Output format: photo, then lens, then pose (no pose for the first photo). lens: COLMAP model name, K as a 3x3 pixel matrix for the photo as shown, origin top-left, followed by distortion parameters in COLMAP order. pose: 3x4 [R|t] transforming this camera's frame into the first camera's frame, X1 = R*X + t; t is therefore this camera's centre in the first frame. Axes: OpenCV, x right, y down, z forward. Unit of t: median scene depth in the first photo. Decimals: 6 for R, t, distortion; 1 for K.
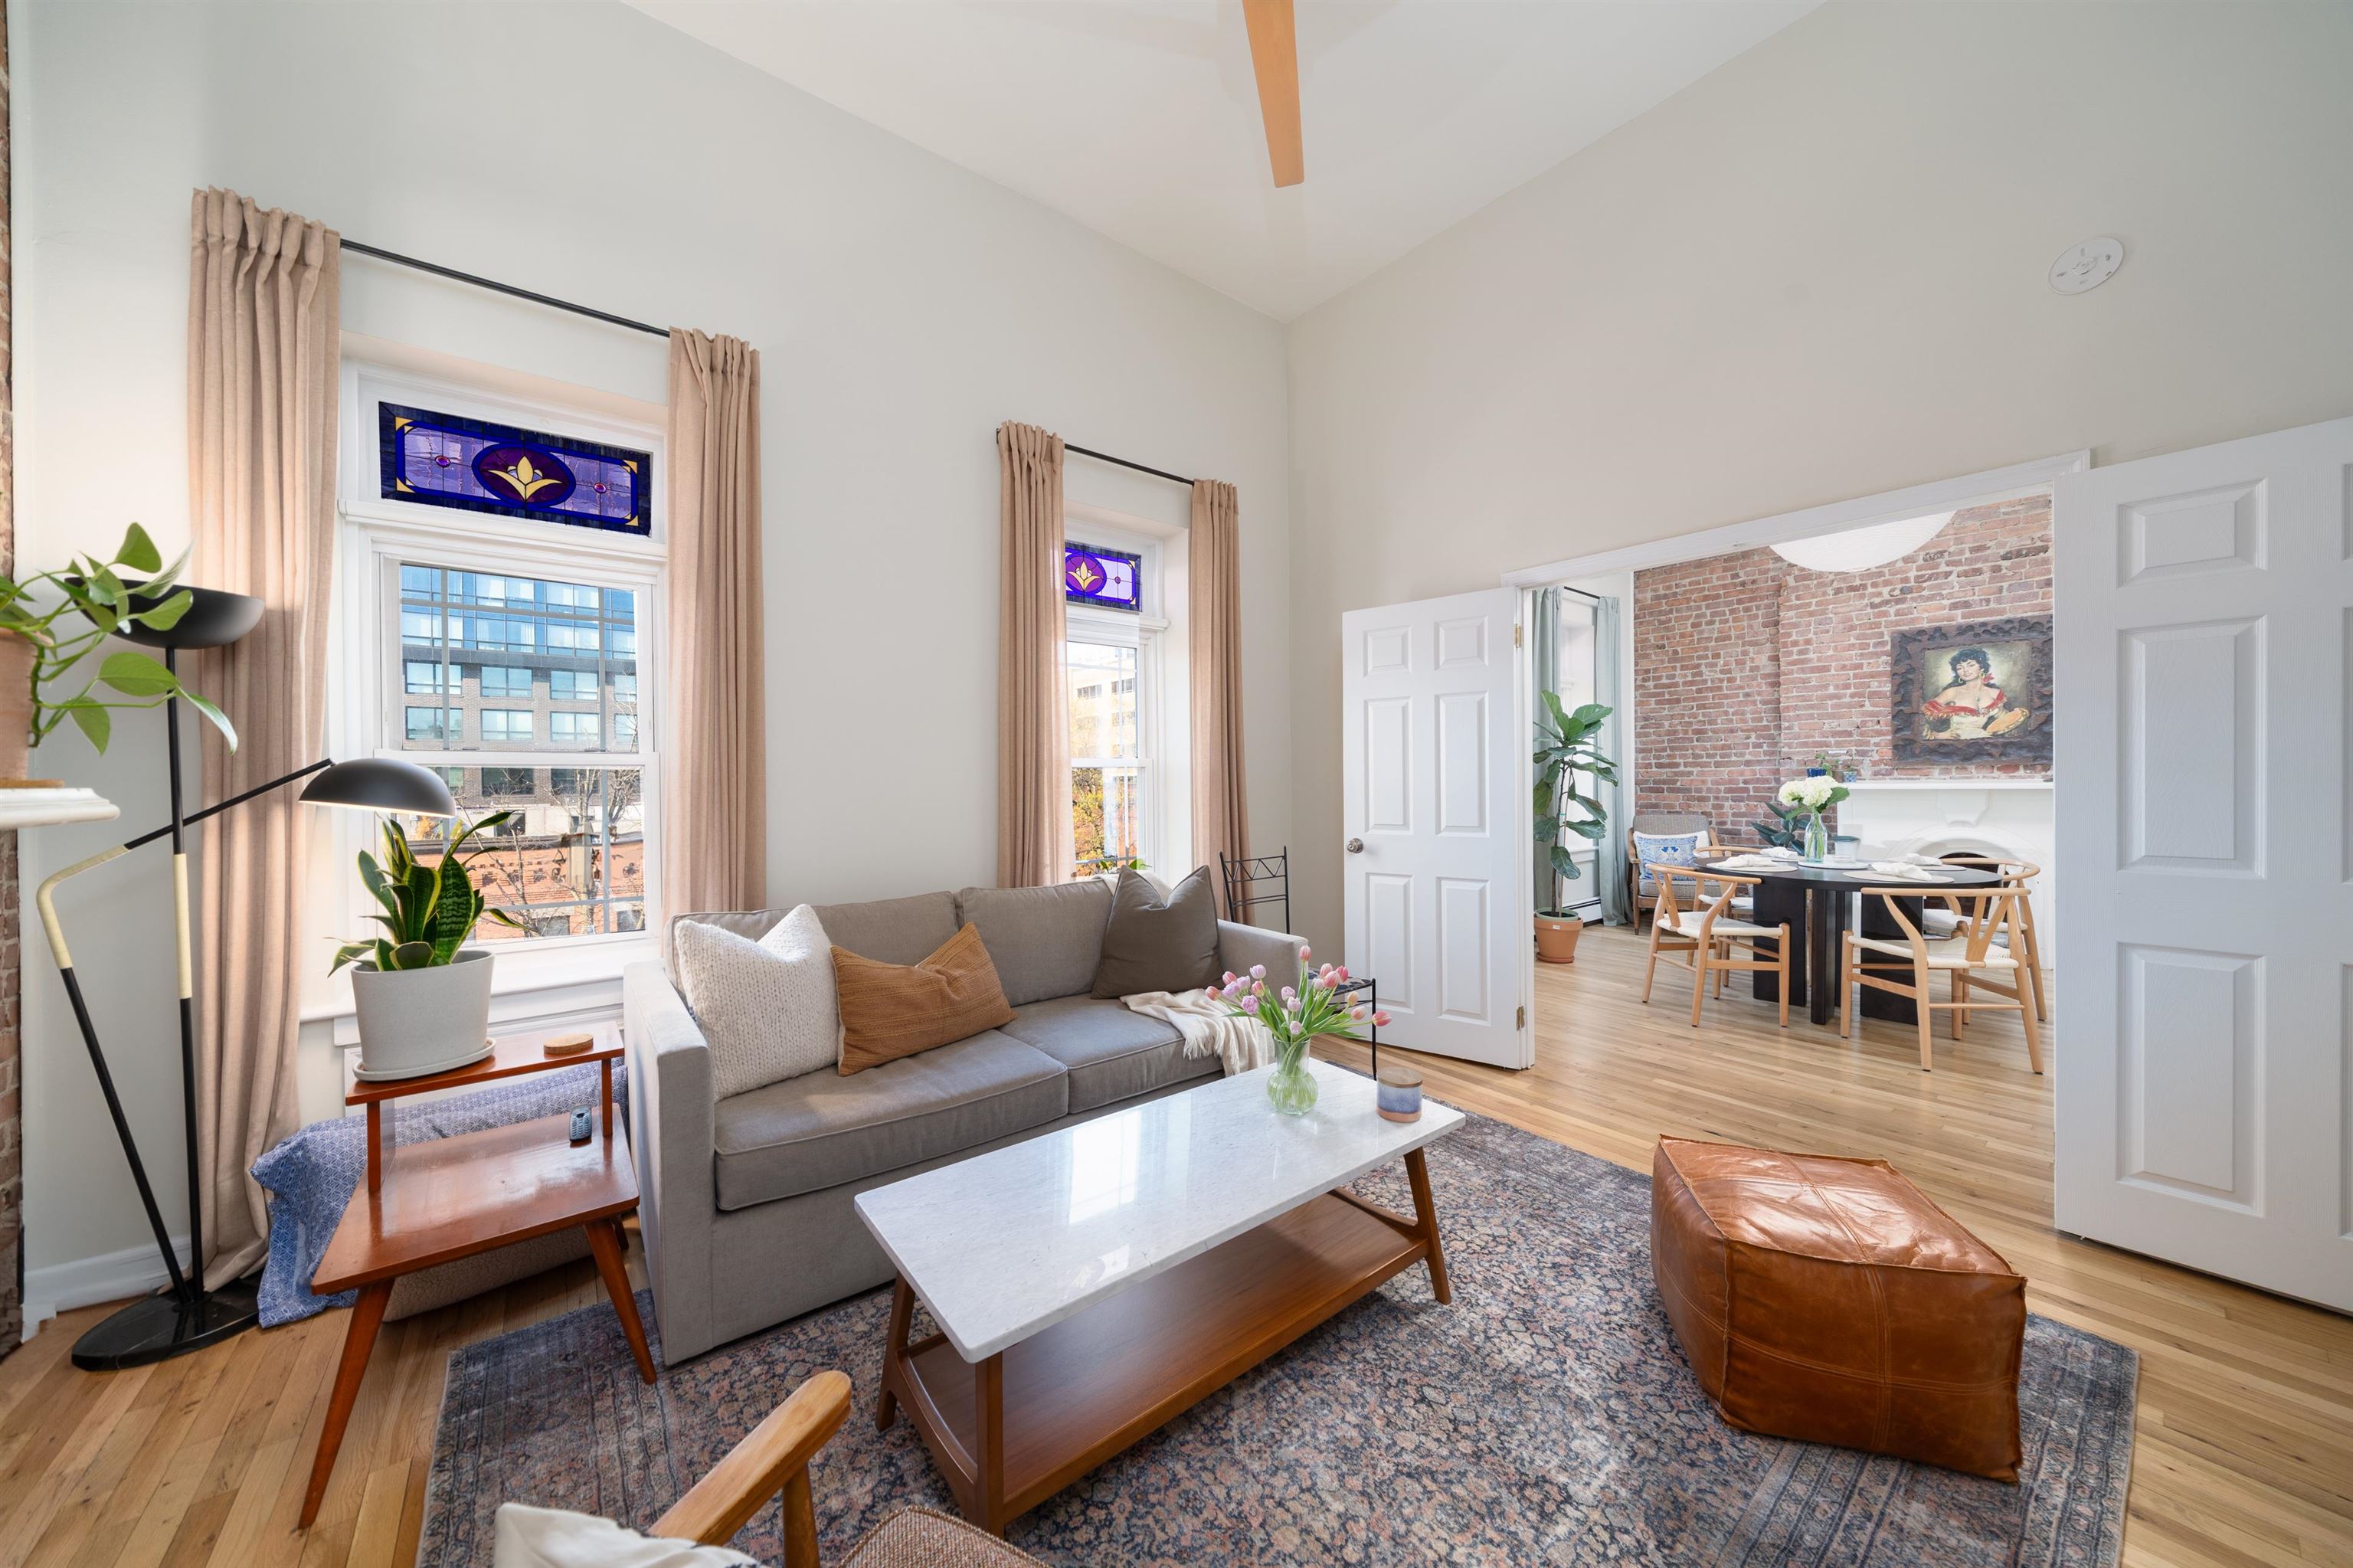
lens RADIAL K [[803.6, 0, 1167.4], [0, 803.6, 783.5], [0, 0, 1]] dist [-0.002662, -0.000149]
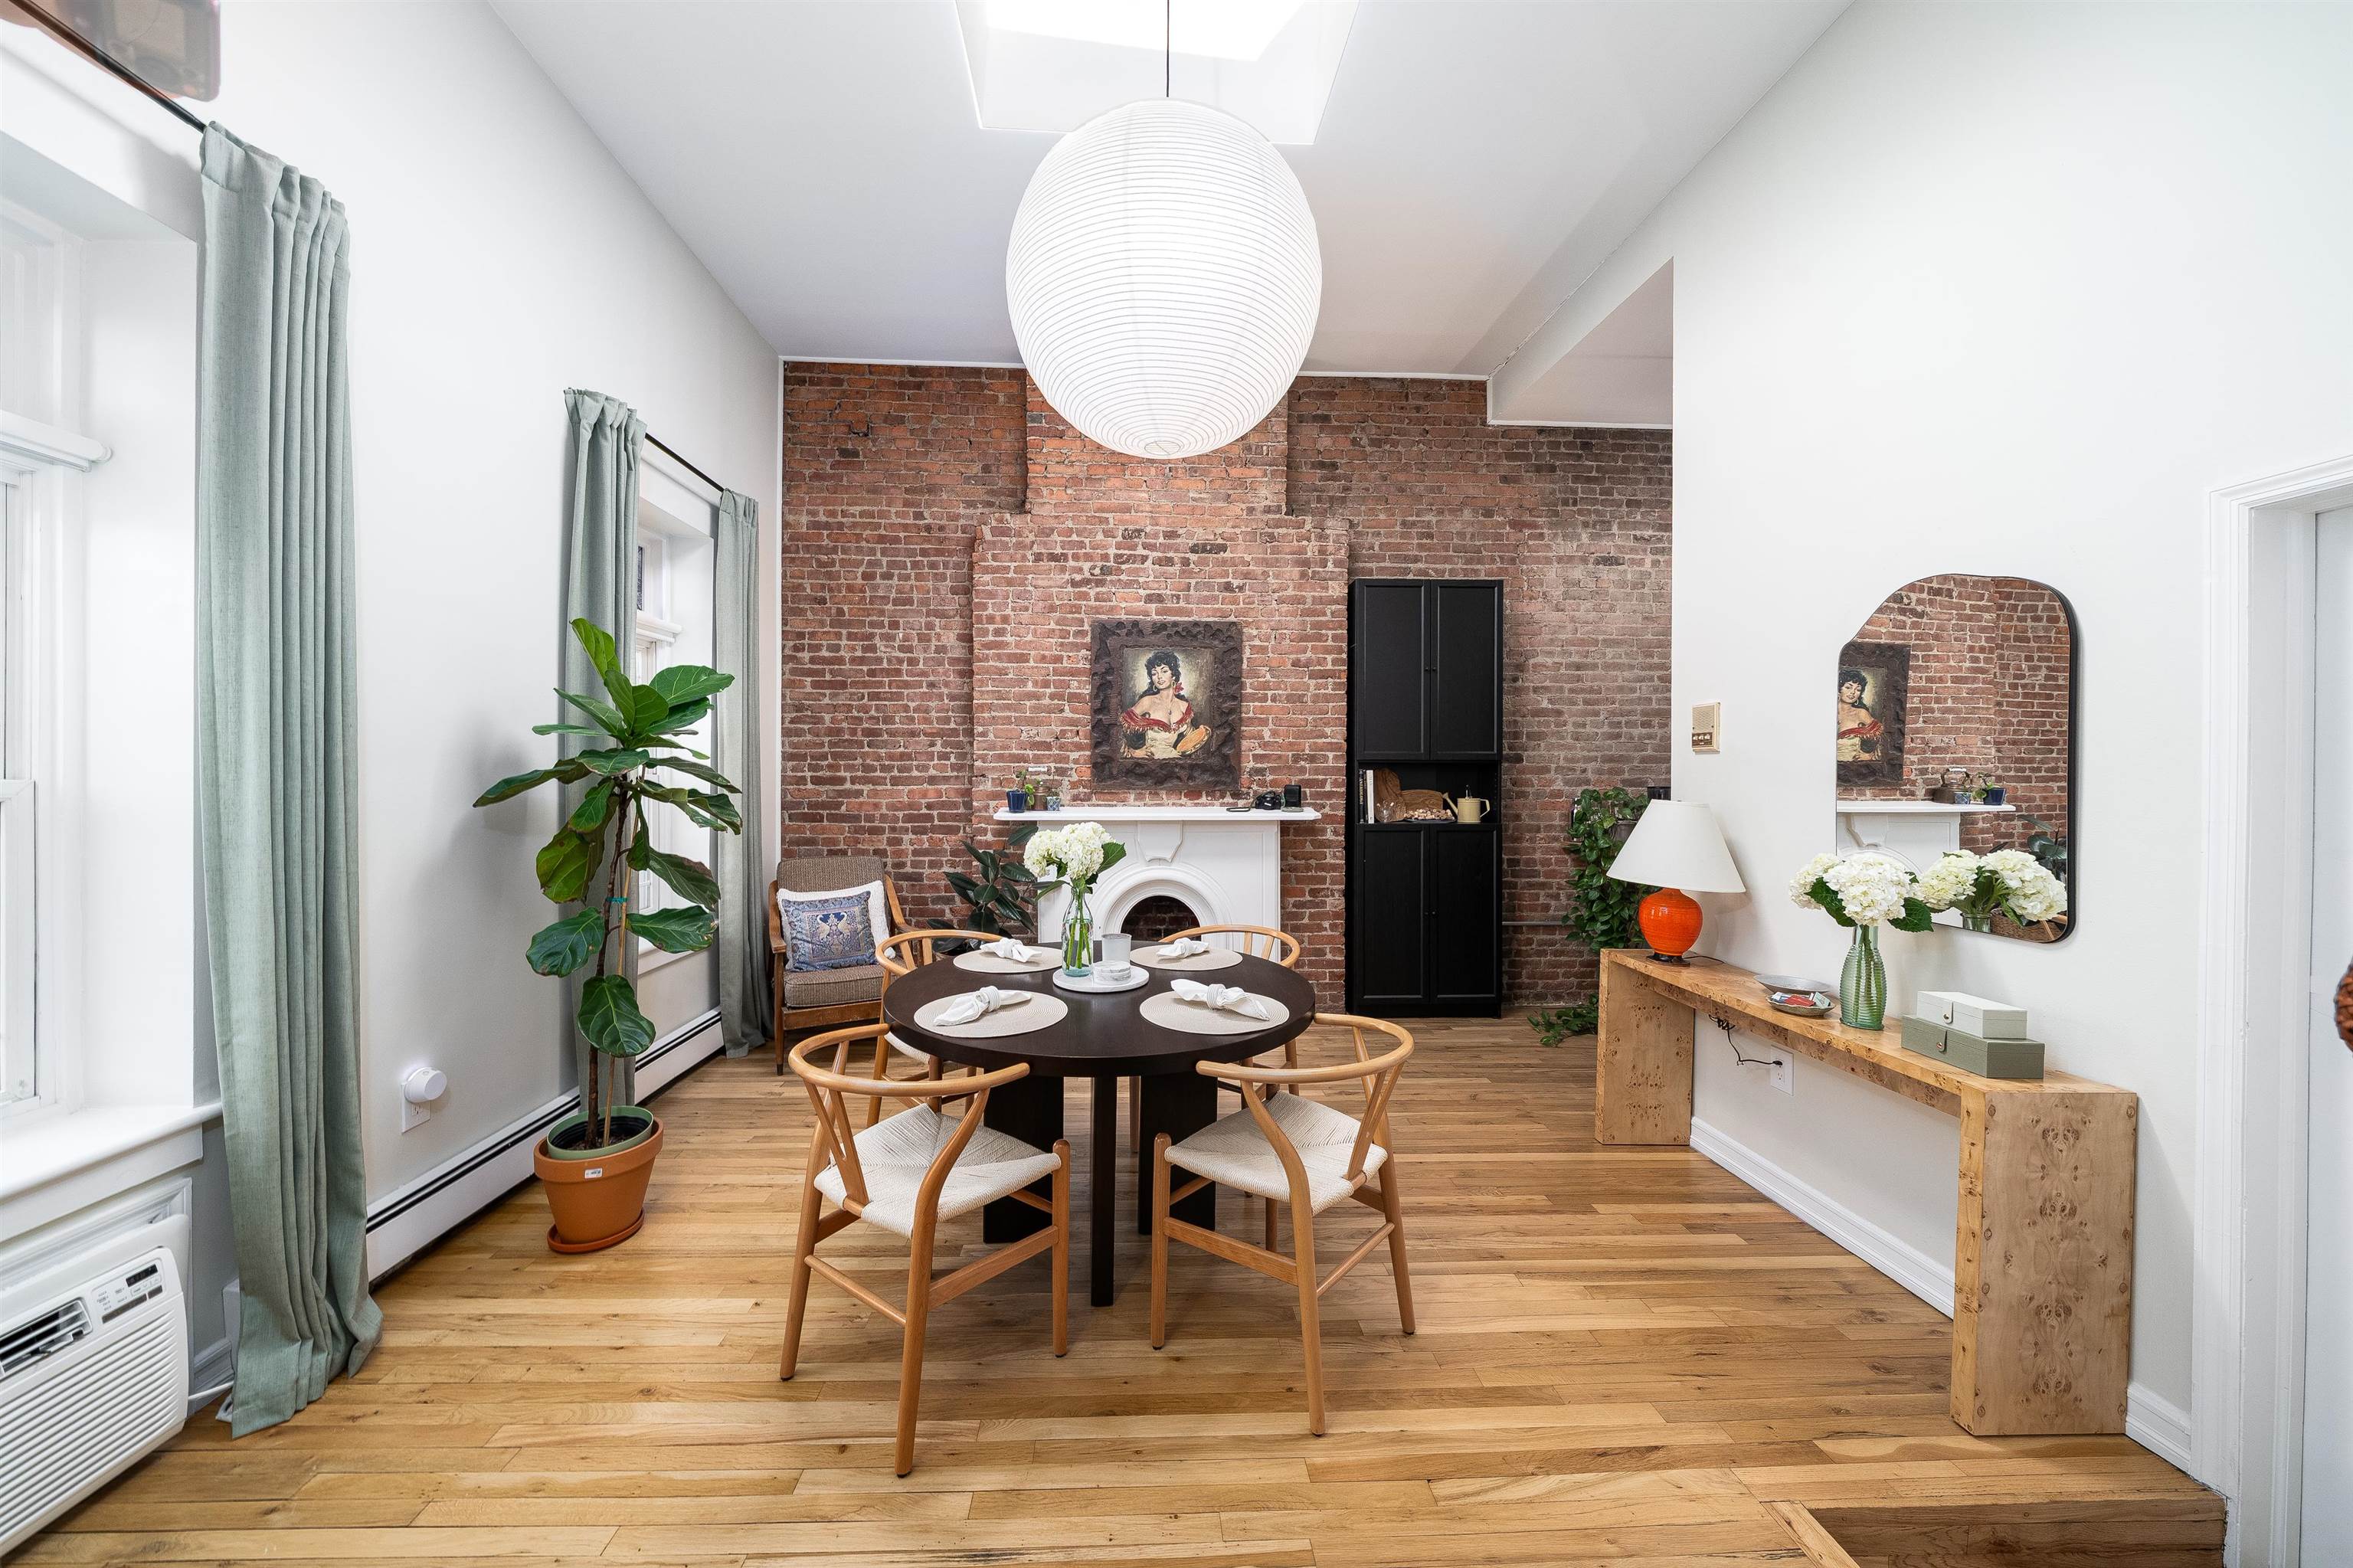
lens RADIAL K [[803.6, 0, 1167.4], [0, 803.6, 783.5], [0, 0, 1]] dist [-0.002662, -0.000149]
pose [[0.568662, 0.003011, 0.822565, 0.284828], [-0.007618, 0.999970, 0.001606, -0.028379], [-0.822536, -0.007180, 0.568668, 0.472247]]
